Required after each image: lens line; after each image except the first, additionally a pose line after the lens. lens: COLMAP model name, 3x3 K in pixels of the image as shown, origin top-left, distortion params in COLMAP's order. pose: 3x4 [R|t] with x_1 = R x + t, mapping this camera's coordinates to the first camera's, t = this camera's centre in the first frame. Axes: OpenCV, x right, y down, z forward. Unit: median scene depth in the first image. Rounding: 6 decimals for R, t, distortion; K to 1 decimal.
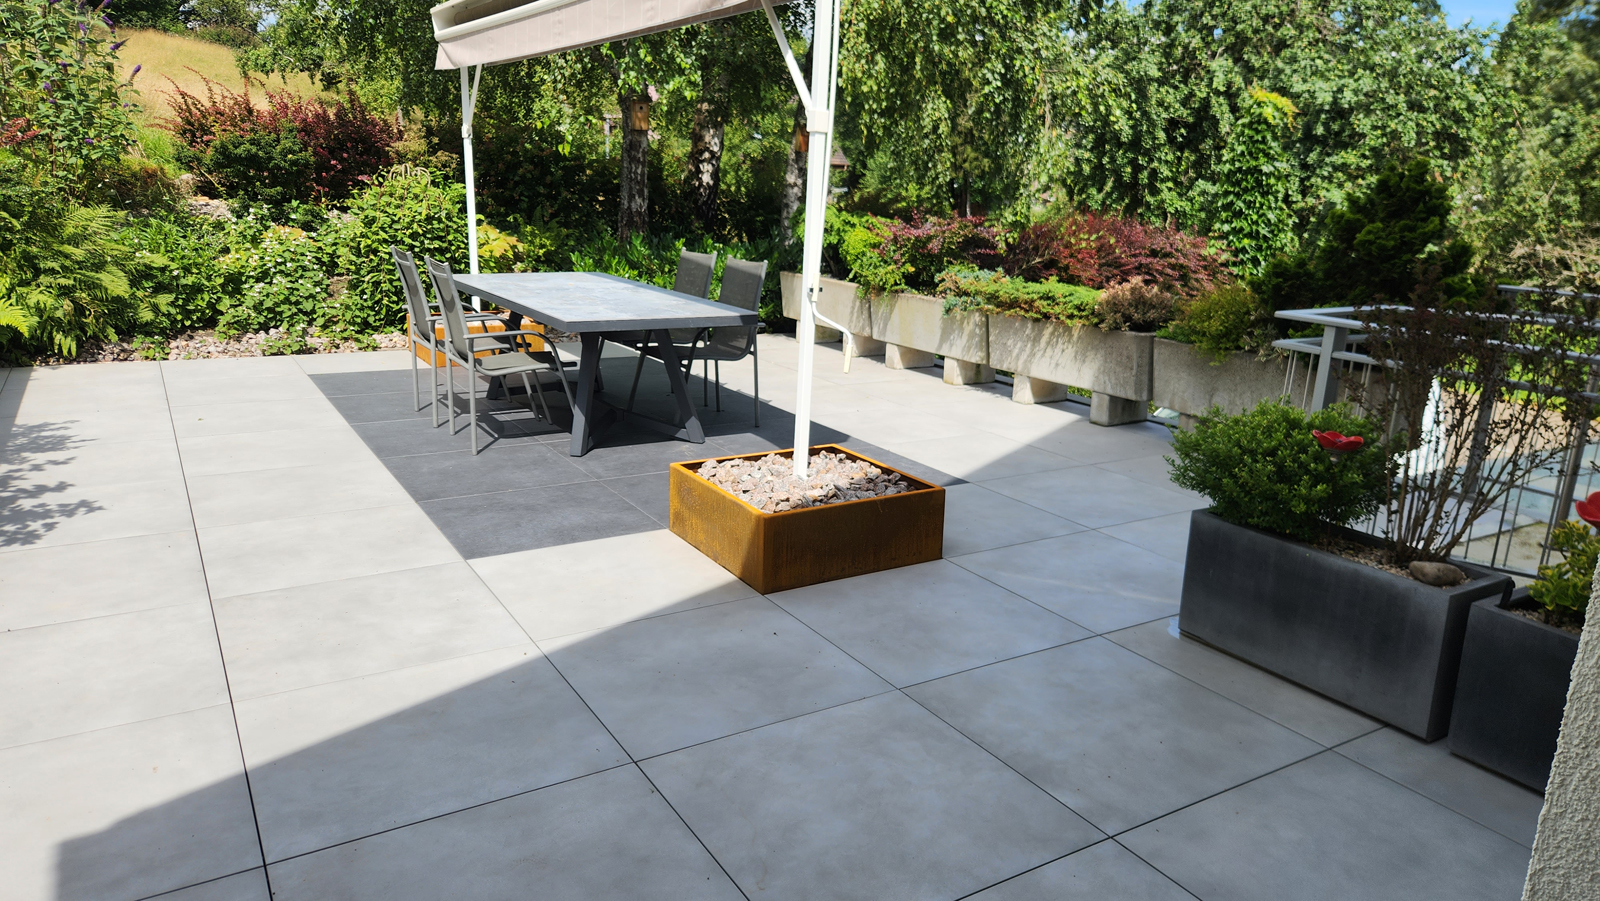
lens RADIAL K [[1090.4, 0, 823.1], [0, 1090.4, 452.4], [0, 0, 1]] dist [0.065641, -0.058310]
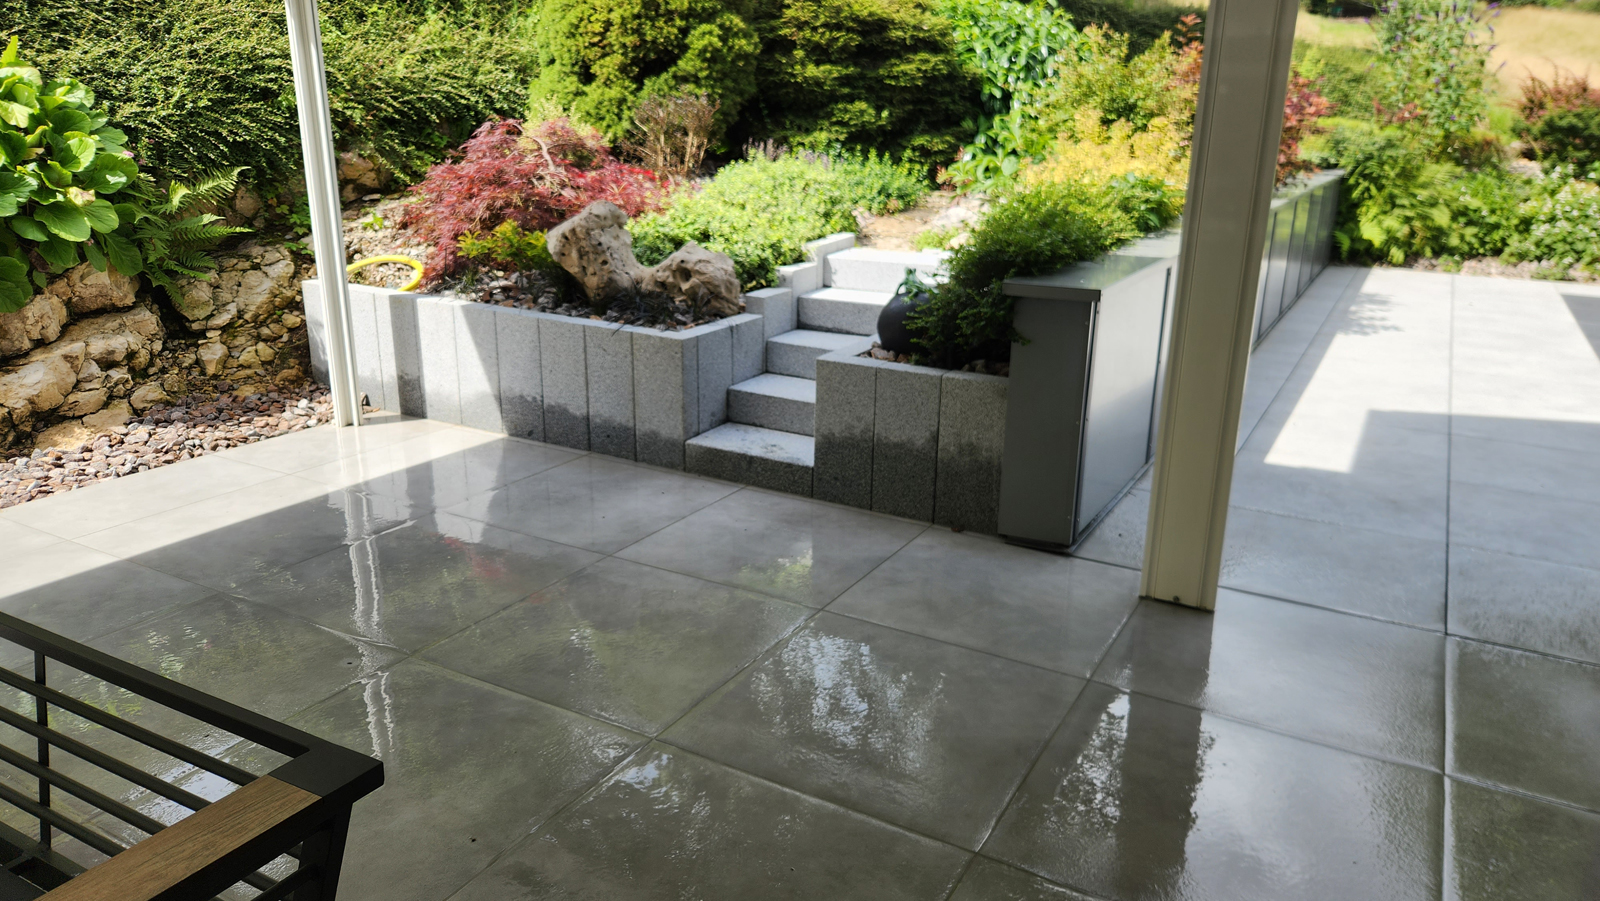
lens RADIAL K [[1090.4, 0, 823.1], [0, 1090.4, 452.4], [0, 0, 1]] dist [0.065641, -0.058310]
pose [[0.494164, 0.234258, -0.837213, 0.216445], [-0.215877, 0.965915, 0.142848, 0.098143], [0.842140, 0.110145, 0.527891, -0.359228]]
